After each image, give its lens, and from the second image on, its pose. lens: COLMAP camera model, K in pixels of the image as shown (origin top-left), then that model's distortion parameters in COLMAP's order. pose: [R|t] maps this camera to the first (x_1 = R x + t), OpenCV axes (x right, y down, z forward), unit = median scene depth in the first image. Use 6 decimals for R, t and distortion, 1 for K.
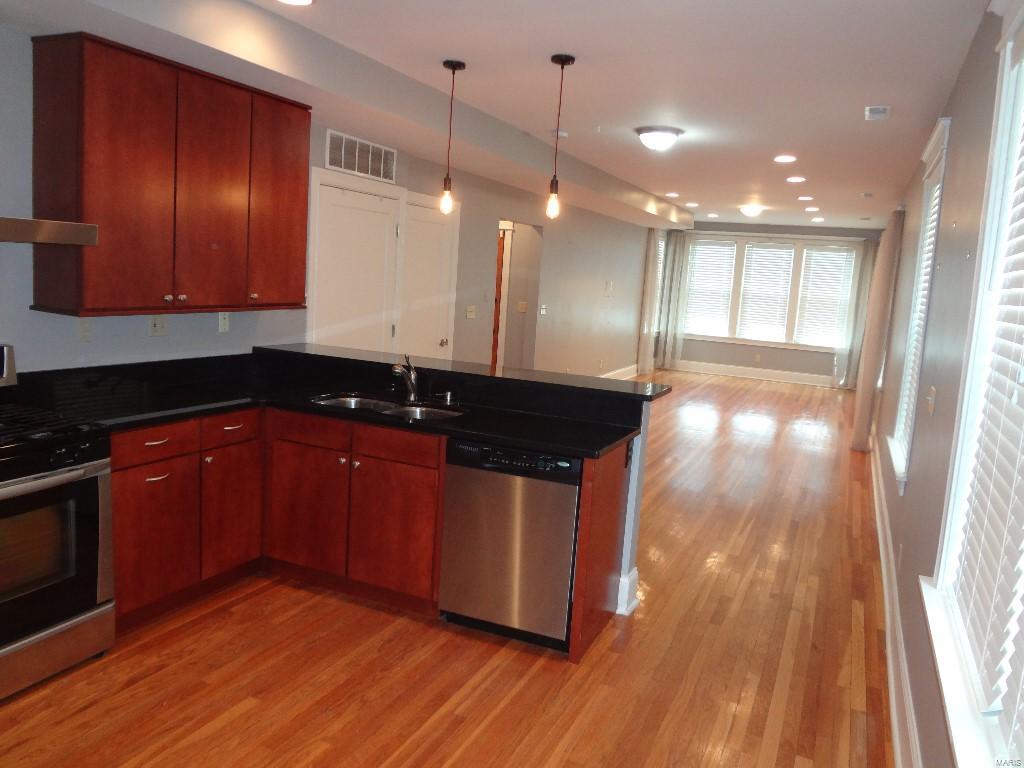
lens RADIAL K [[757.1, 0, 515.9], [0, 757.1, 381.3], [0, 0, 1]] dist [-0.063191, 0.019838]
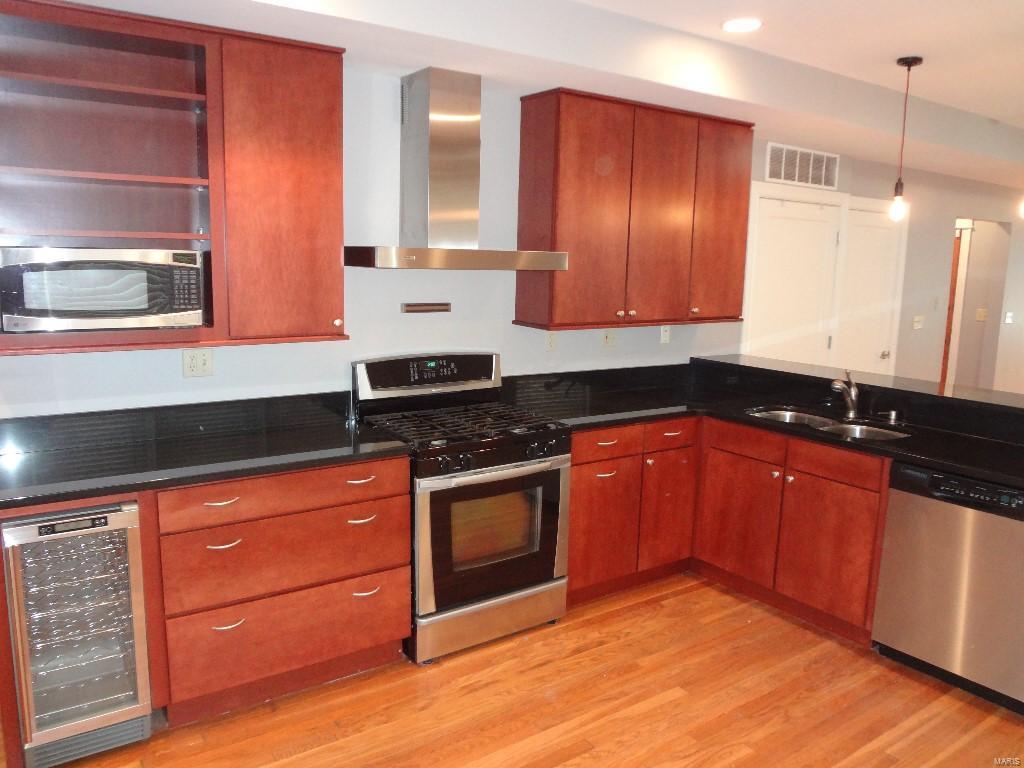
lens RADIAL K [[757.1, 0, 515.9], [0, 757.1, 381.3], [0, 0, 1]] dist [-0.063191, 0.019838]
pose [[0.853447, 0.036339, -0.519911, -0.010131], [-0.040319, 0.999180, 0.003653, -0.008535], [0.519618, 0.017845, 0.854213, -0.040807]]
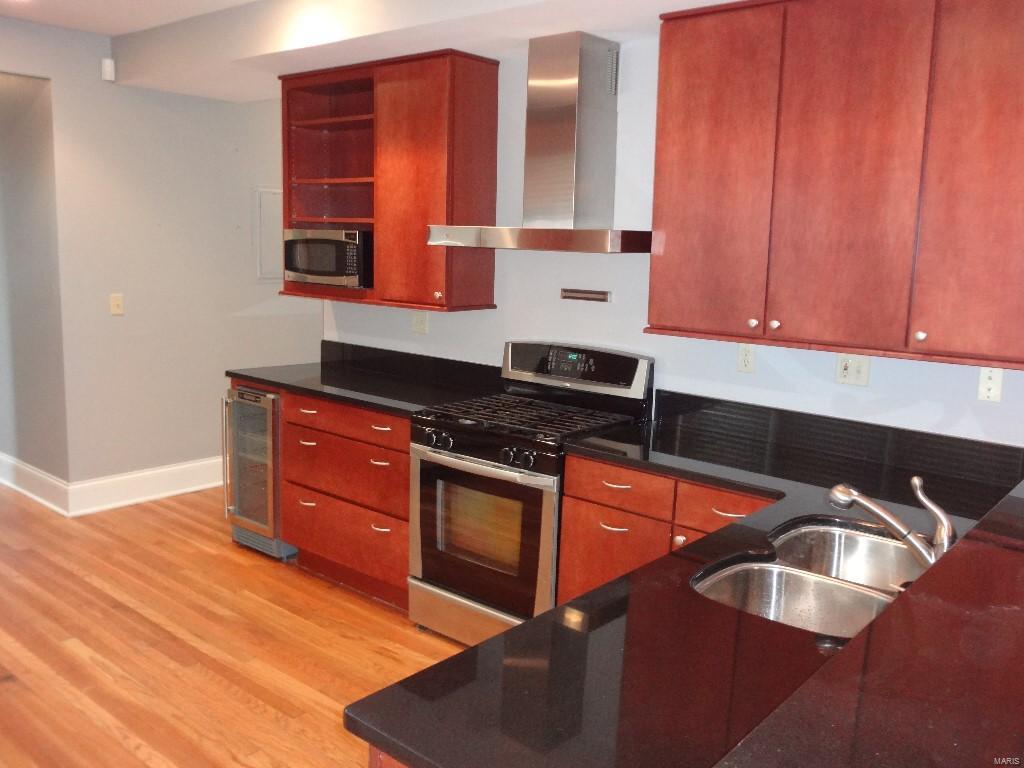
lens RADIAL K [[902.8, 0, 469.1], [0, 902.8, 377.0], [0, 0, 1]] dist [-0.000336, -0.000104]
pose [[-0.308783, 0.076661, -0.948038, 0.477121], [-0.180451, 0.973922, 0.137528, -0.134169], [0.933858, 0.213541, -0.286897, 1.027049]]
